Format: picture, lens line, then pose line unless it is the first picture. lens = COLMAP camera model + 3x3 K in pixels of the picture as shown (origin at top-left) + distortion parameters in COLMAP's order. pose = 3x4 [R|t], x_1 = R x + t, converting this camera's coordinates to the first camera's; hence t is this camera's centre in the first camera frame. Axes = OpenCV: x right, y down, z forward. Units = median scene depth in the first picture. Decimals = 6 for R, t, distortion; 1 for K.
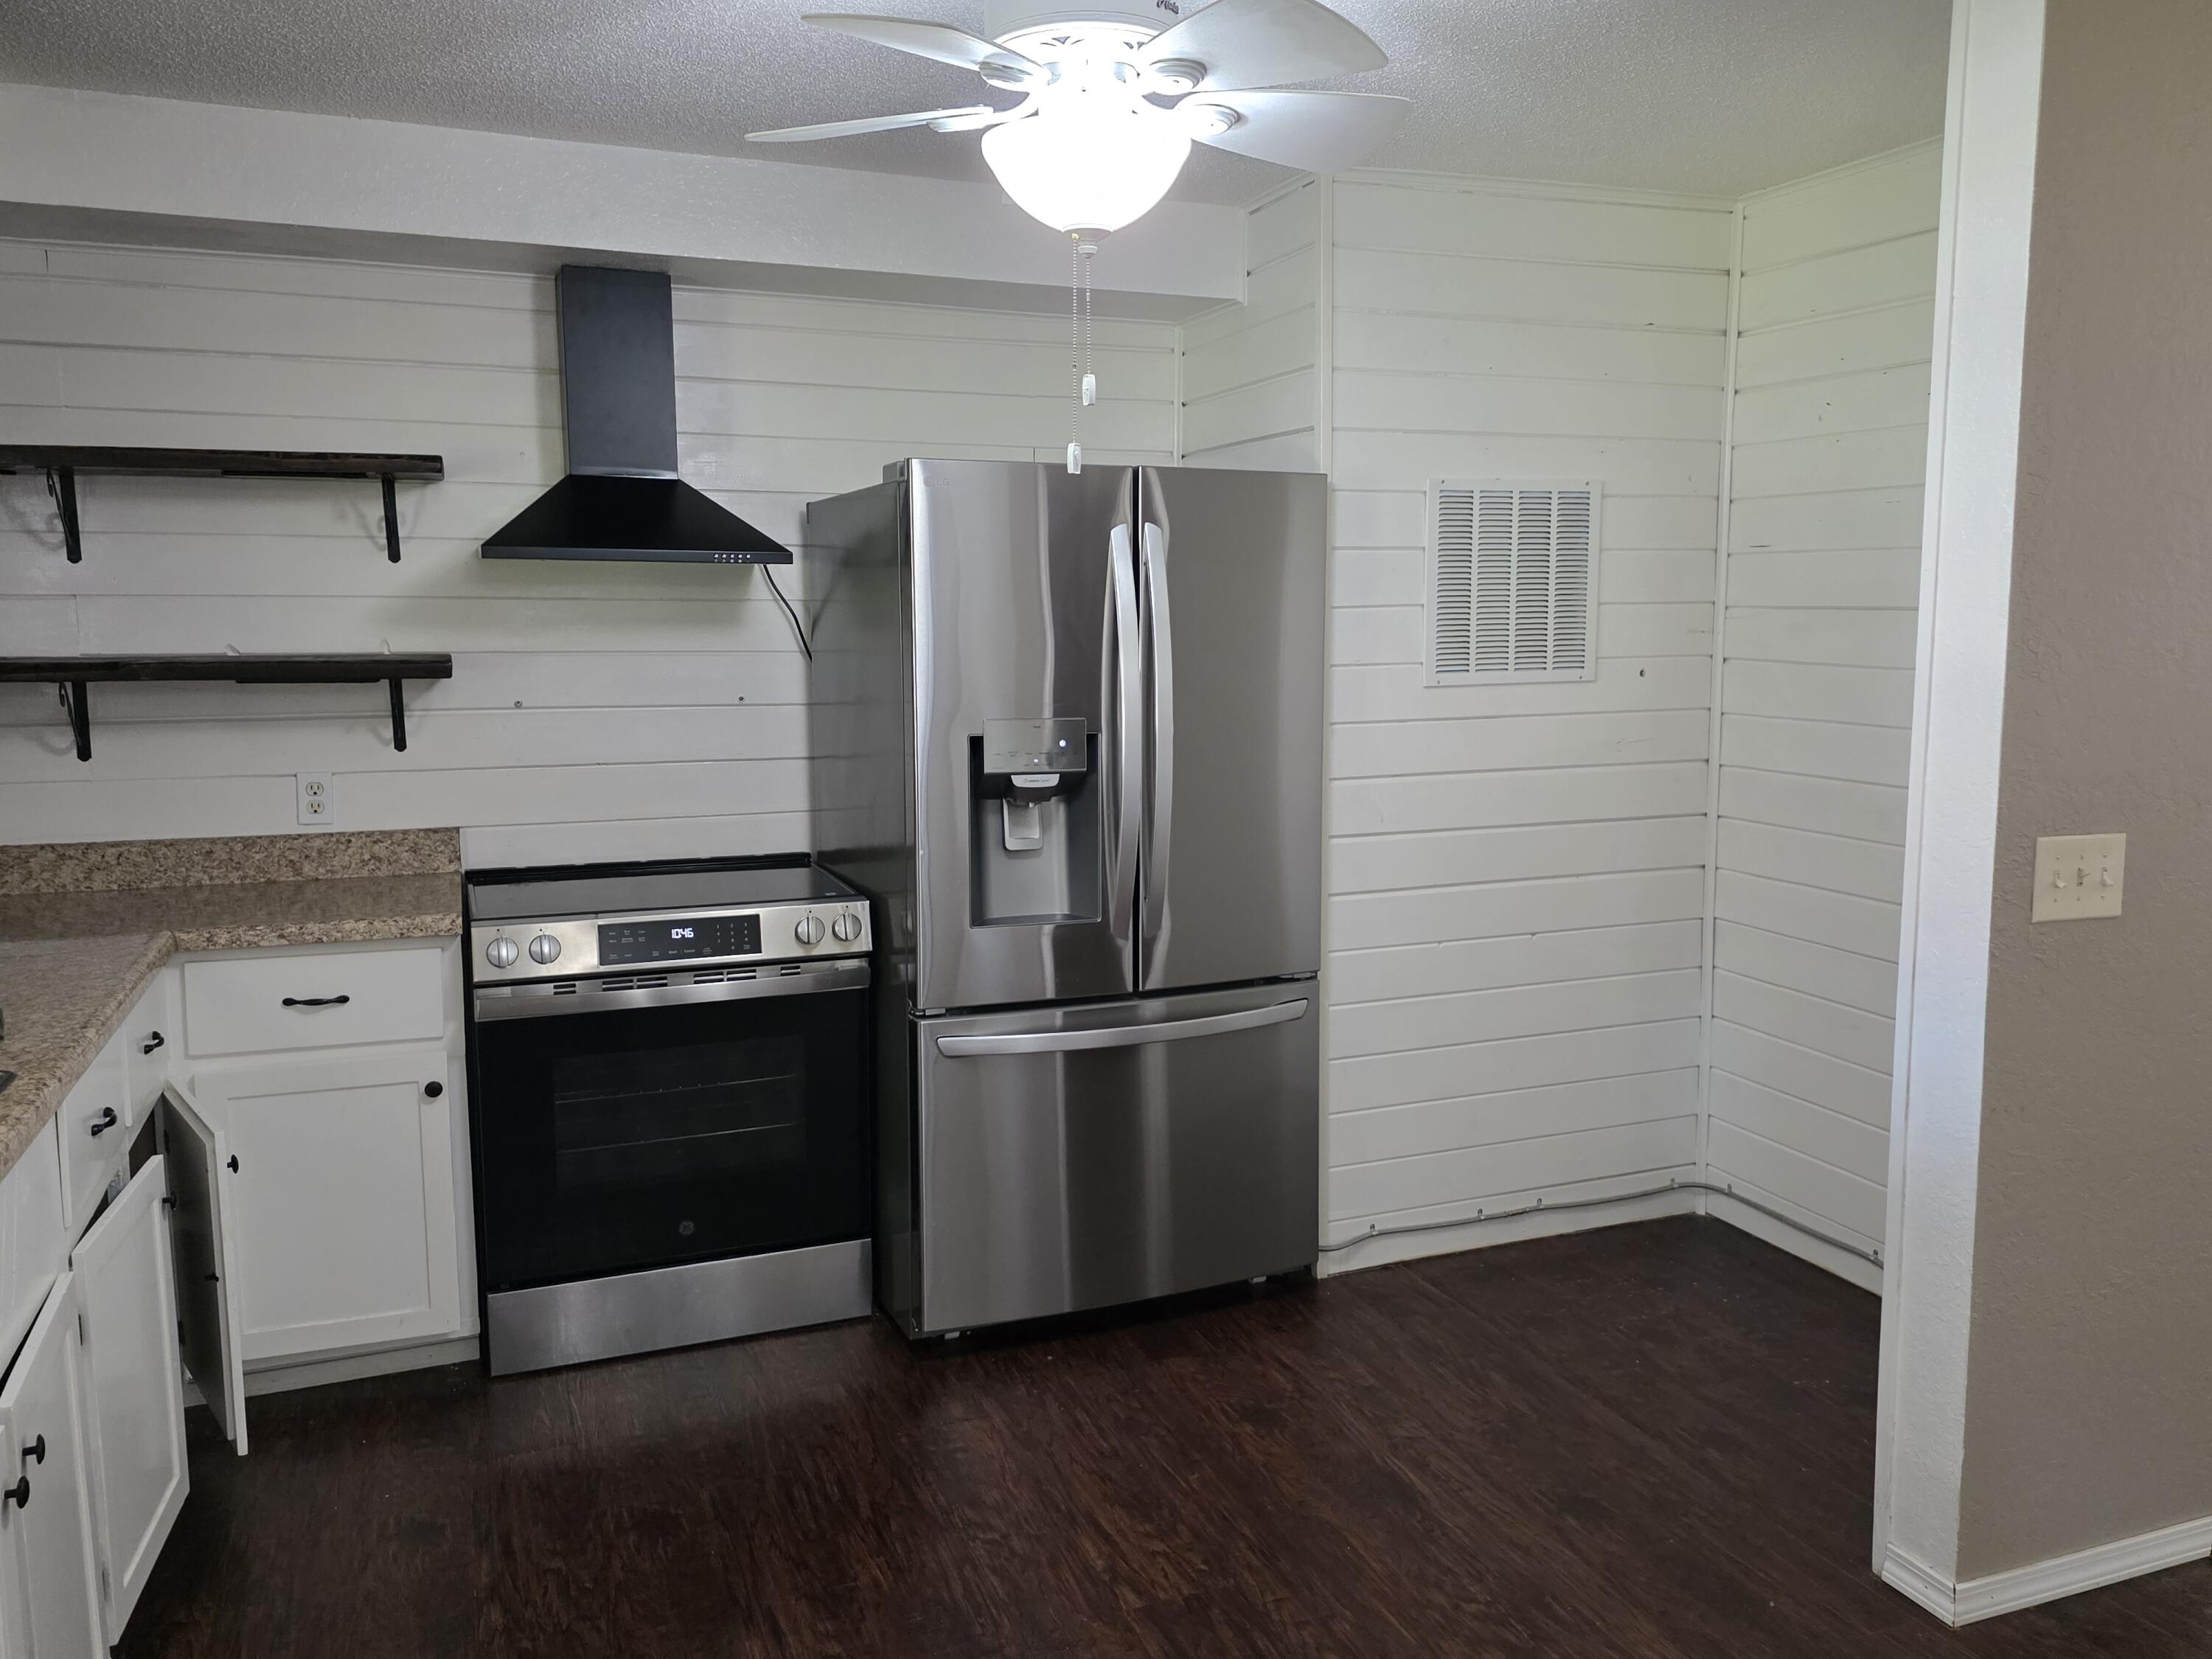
lens RADIAL K [[1698.6, 0, 1141.0], [0, 1698.6, 807.8], [0, 0, 1]] dist [0.073813, -0.077574]
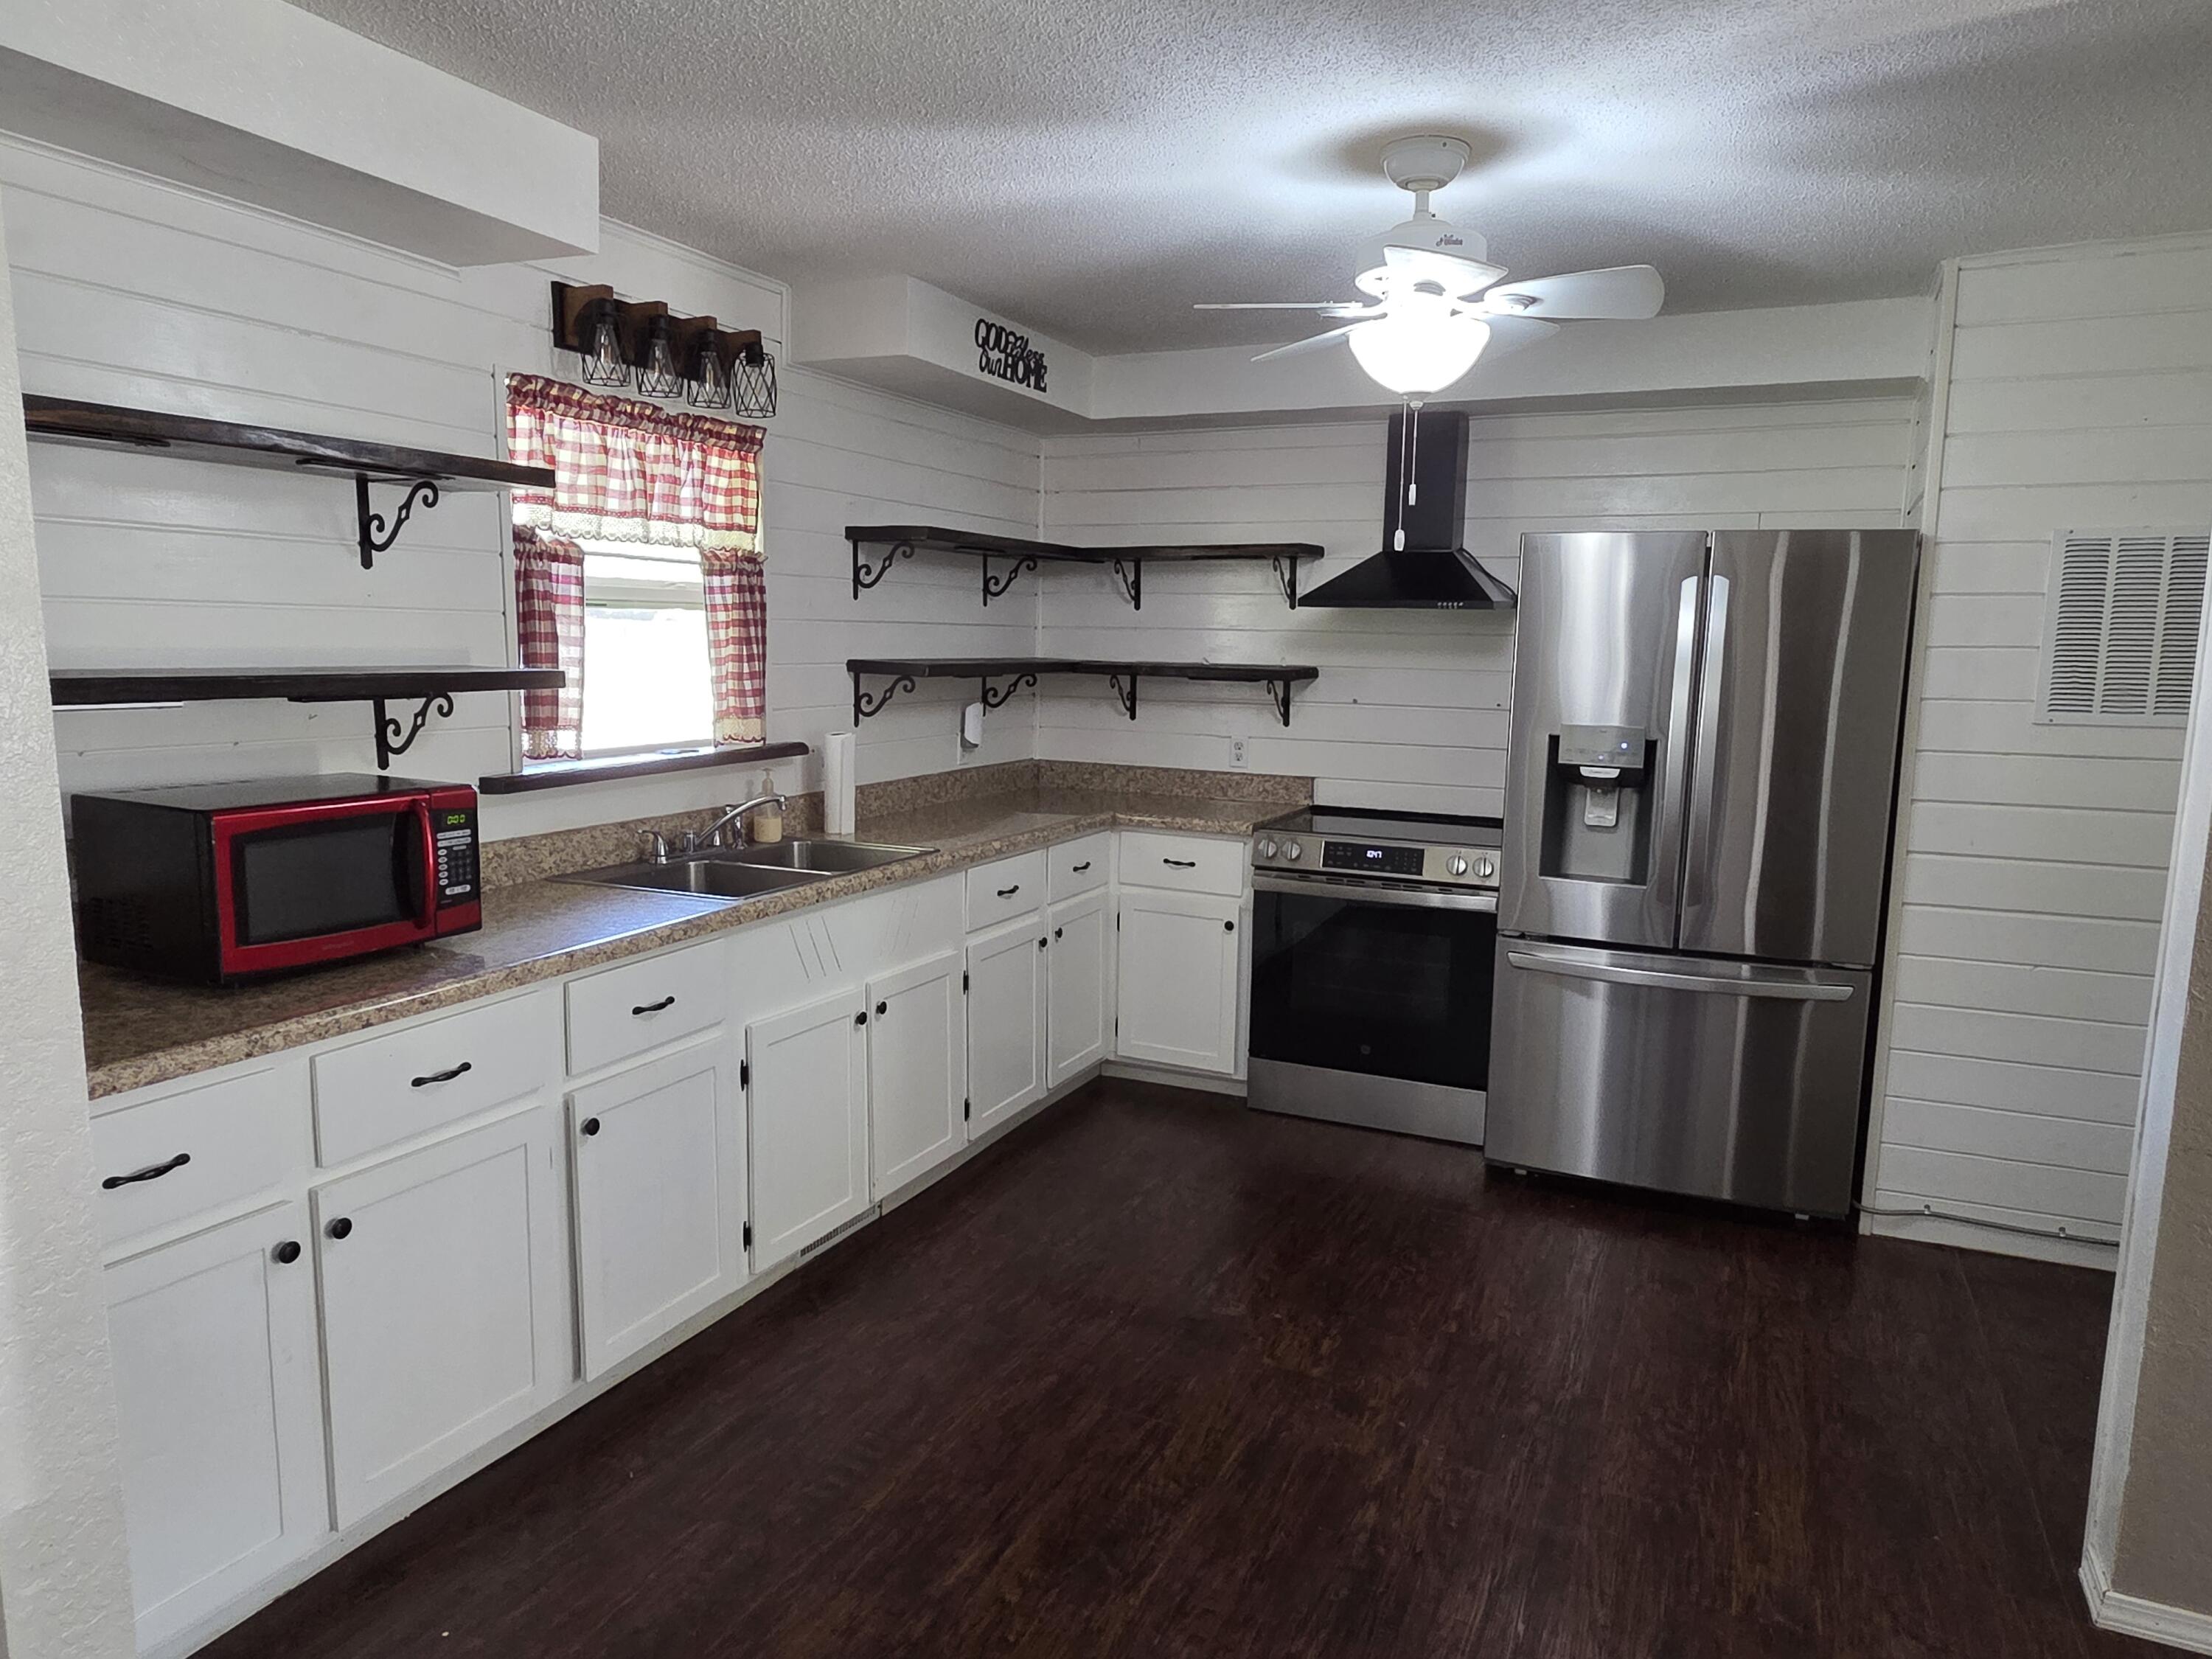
lens RADIAL K [[1410.1, 0, 1109.0], [0, 1410.1, 841.8], [0, 0, 1]] dist [-0.000494, 0.007759]
pose [[0.681559, 0.119066, -0.722011, 0.468139], [-0.102503, 0.992480, 0.066908, 0.002503], [0.724548, 0.028407, 0.688638, -0.031975]]
